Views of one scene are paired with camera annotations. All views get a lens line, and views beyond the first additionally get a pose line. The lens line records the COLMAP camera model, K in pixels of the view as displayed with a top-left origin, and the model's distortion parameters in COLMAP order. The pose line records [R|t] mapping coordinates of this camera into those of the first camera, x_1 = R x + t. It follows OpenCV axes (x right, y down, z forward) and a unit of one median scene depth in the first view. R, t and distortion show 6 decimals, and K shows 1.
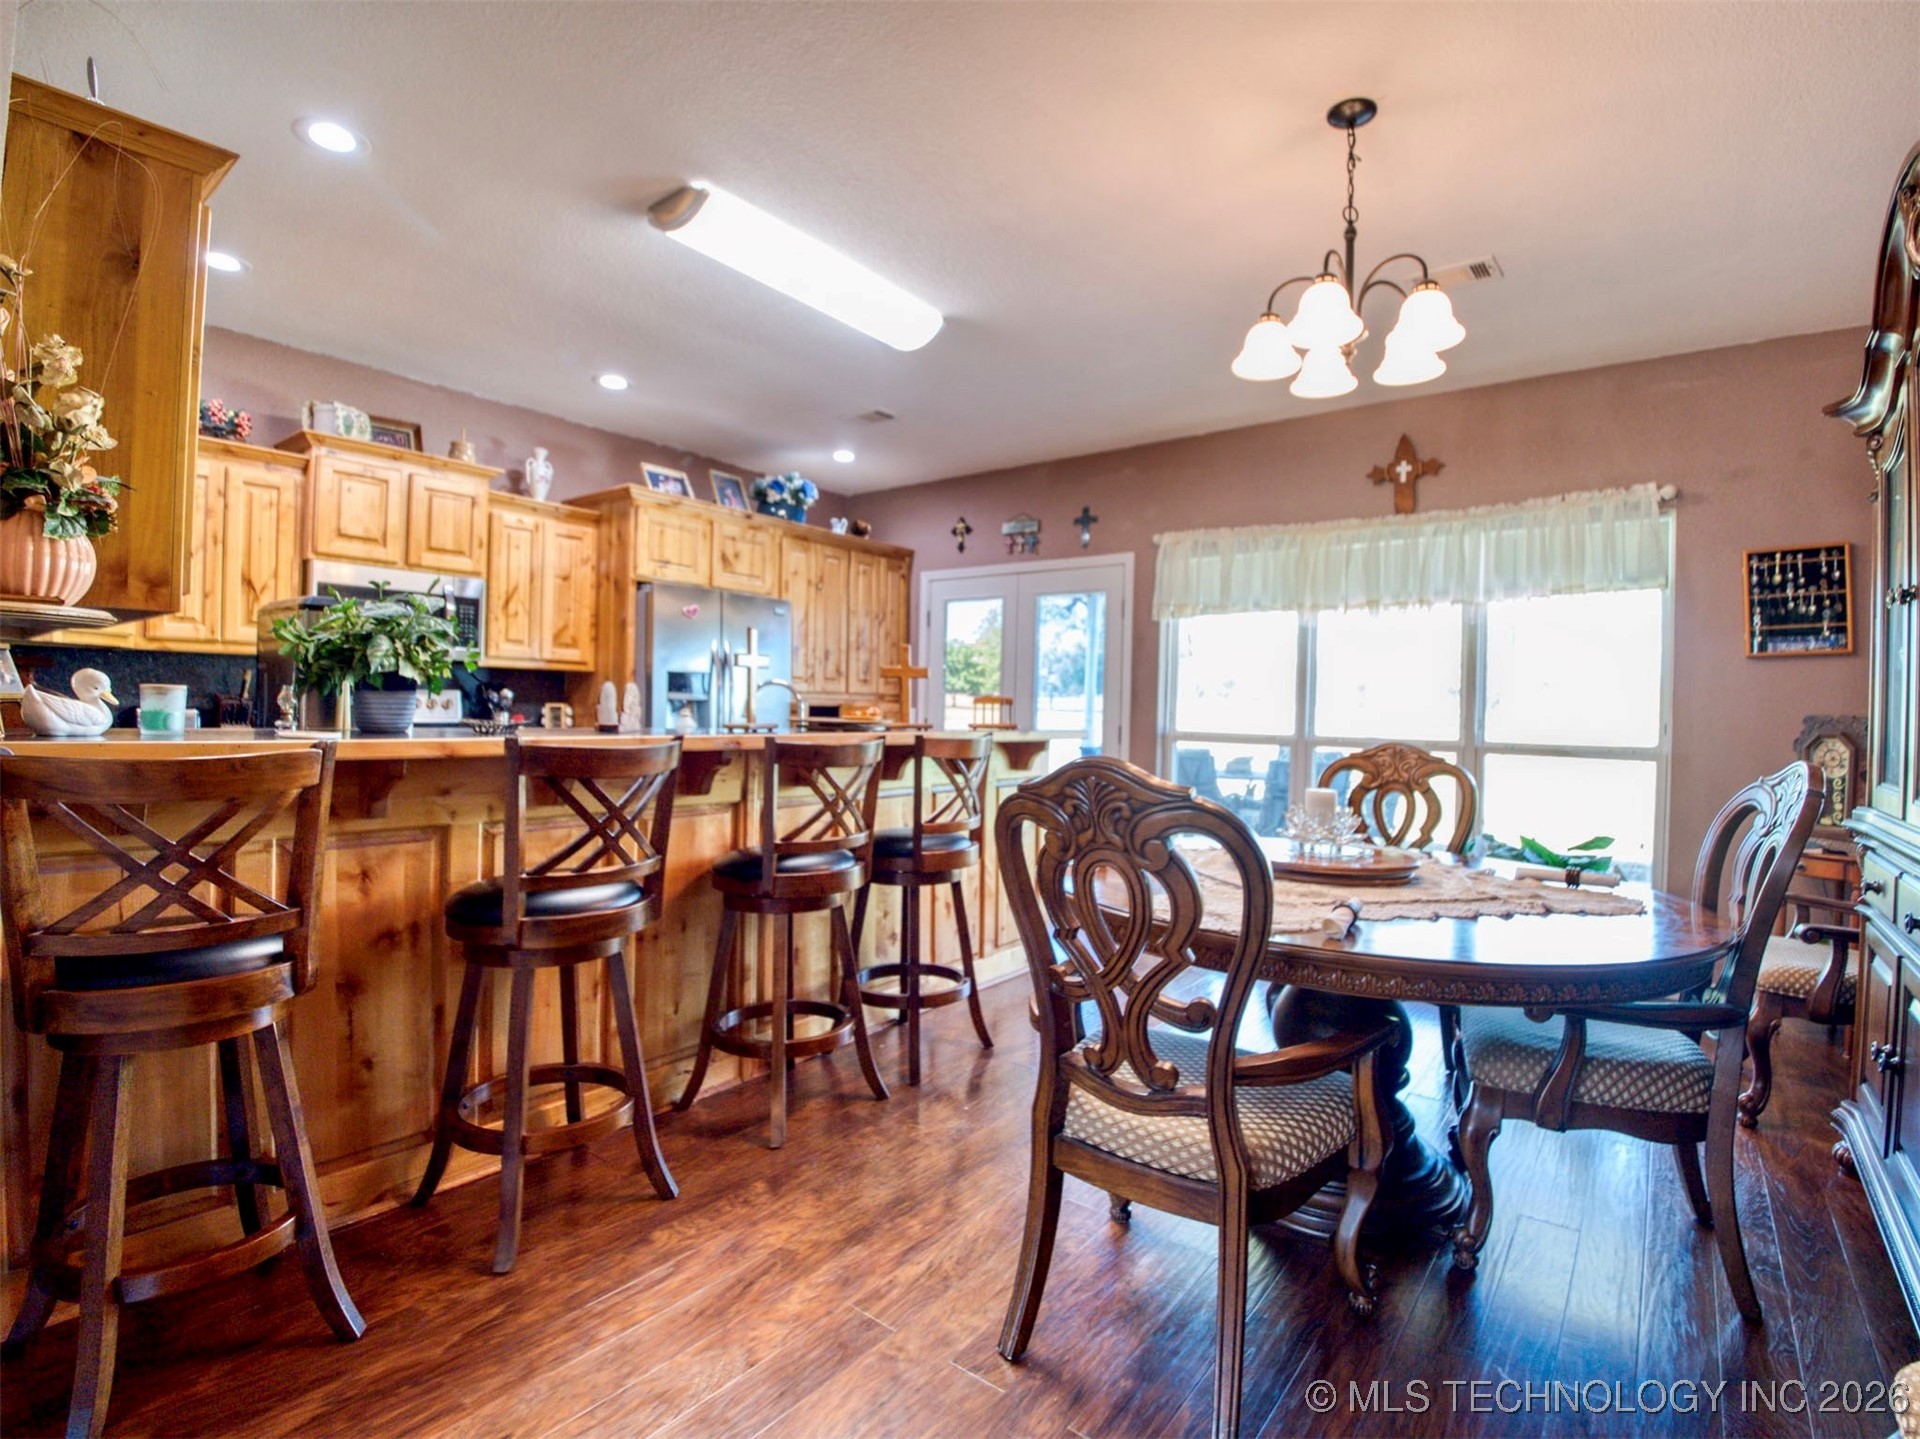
lens RADIAL K [[920.2, 0, 970.0], [0, 920.2, 714.9], [0, 0, 1]] dist [0.024253, -0.035488]
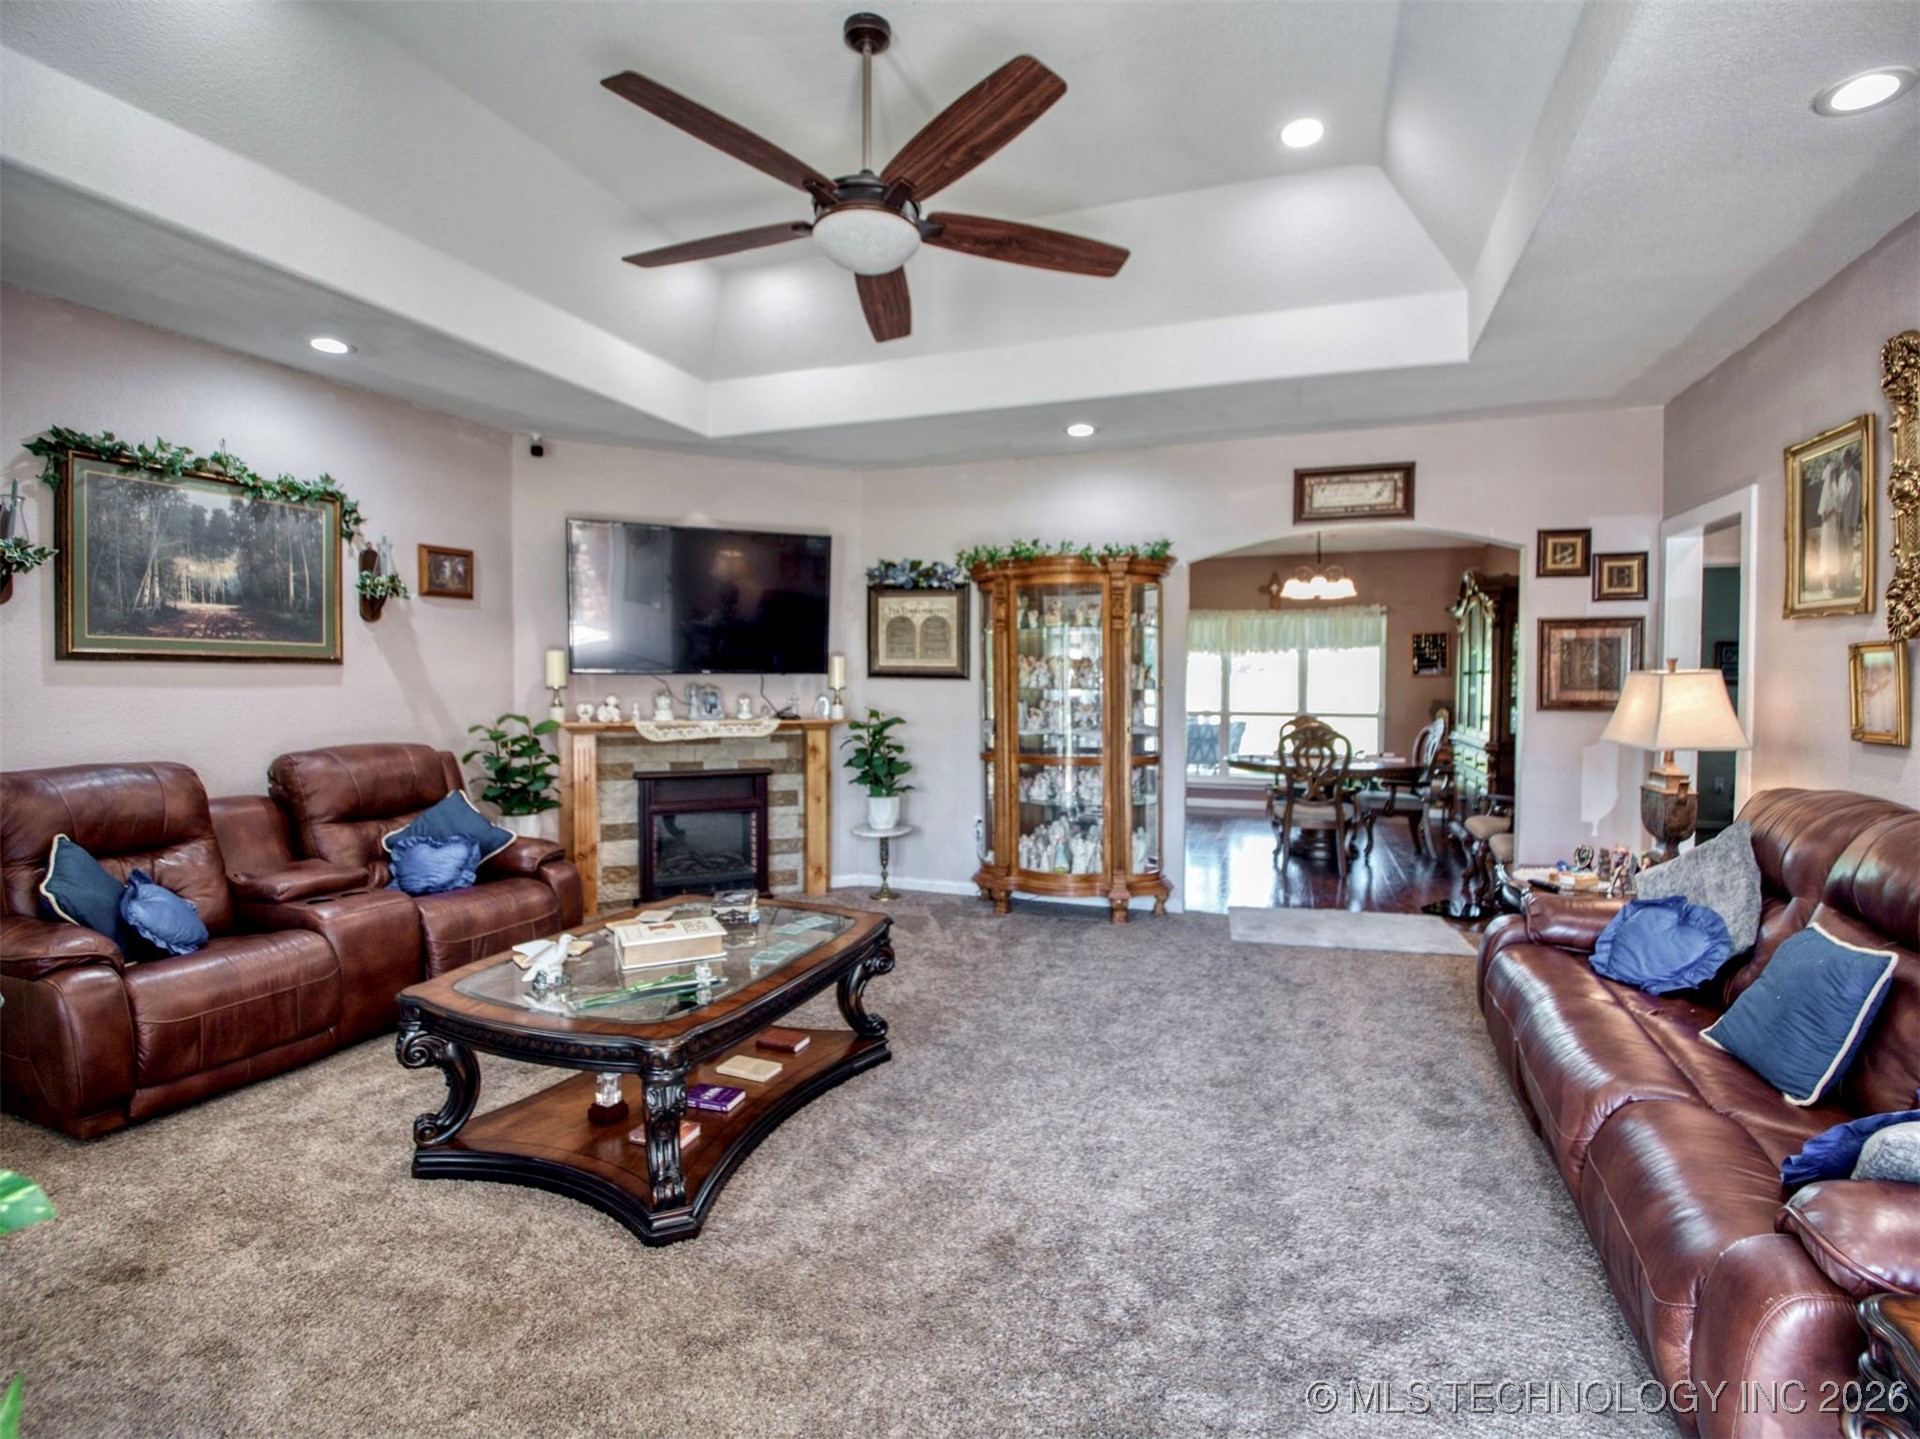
lens RADIAL K [[920.2, 0, 970.0], [0, 920.2, 714.9], [0, 0, 1]] dist [0.024253, -0.035488]
pose [[0.954632, -0.036003, 0.295604, -0.630977], [0.026593, 0.999005, 0.035794, -0.047992], [-0.296599, -0.026309, 0.954640, -0.627269]]
